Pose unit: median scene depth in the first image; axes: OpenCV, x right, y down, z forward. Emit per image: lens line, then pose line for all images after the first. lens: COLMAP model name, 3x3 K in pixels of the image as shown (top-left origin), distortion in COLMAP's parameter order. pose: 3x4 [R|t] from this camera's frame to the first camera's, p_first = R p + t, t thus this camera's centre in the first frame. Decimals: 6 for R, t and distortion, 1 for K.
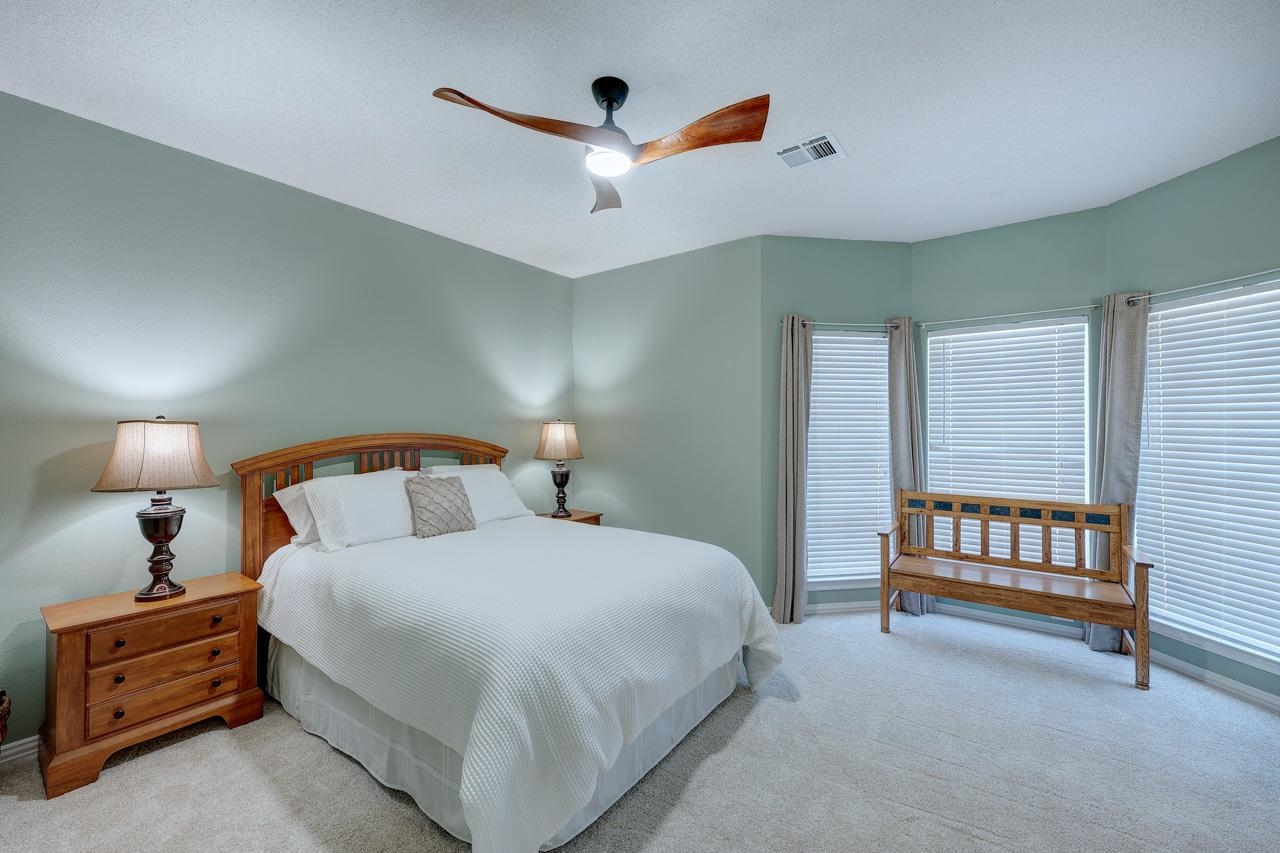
lens RADIAL K [[512.4, 0, 631.9], [0, 512.4, 422.8], [0, 0, 1]] dist [-0.003052, -0.000027]
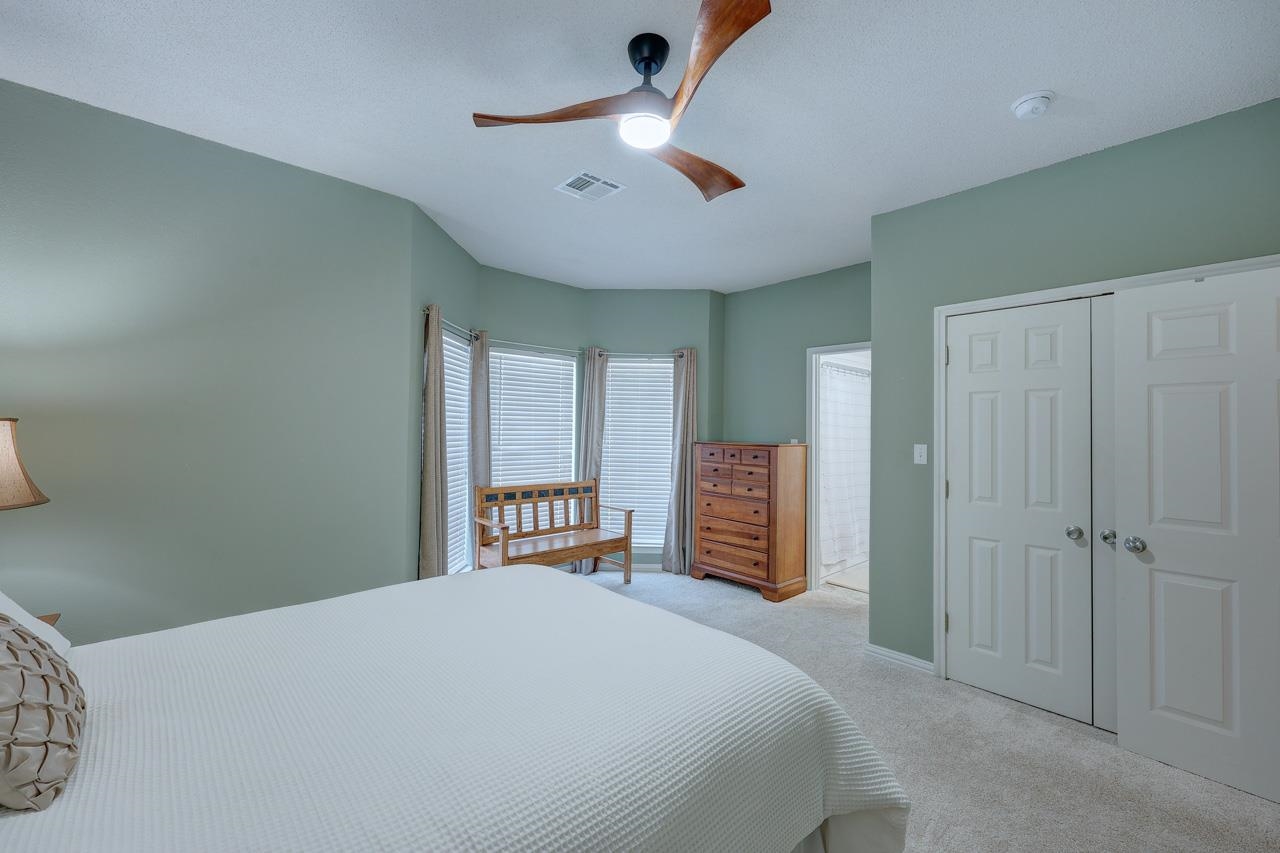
lens RADIAL K [[512.4, 0, 631.1], [0, 512.4, 428.0], [0, 0, 1]] dist [-0.003052, -0.000027]
pose [[0.207789, 0.013081, 0.978086, -0.551931], [-0.007932, 0.999900, -0.011687, 0.016153], [-0.978141, -0.005330, 0.207872, 0.519630]]
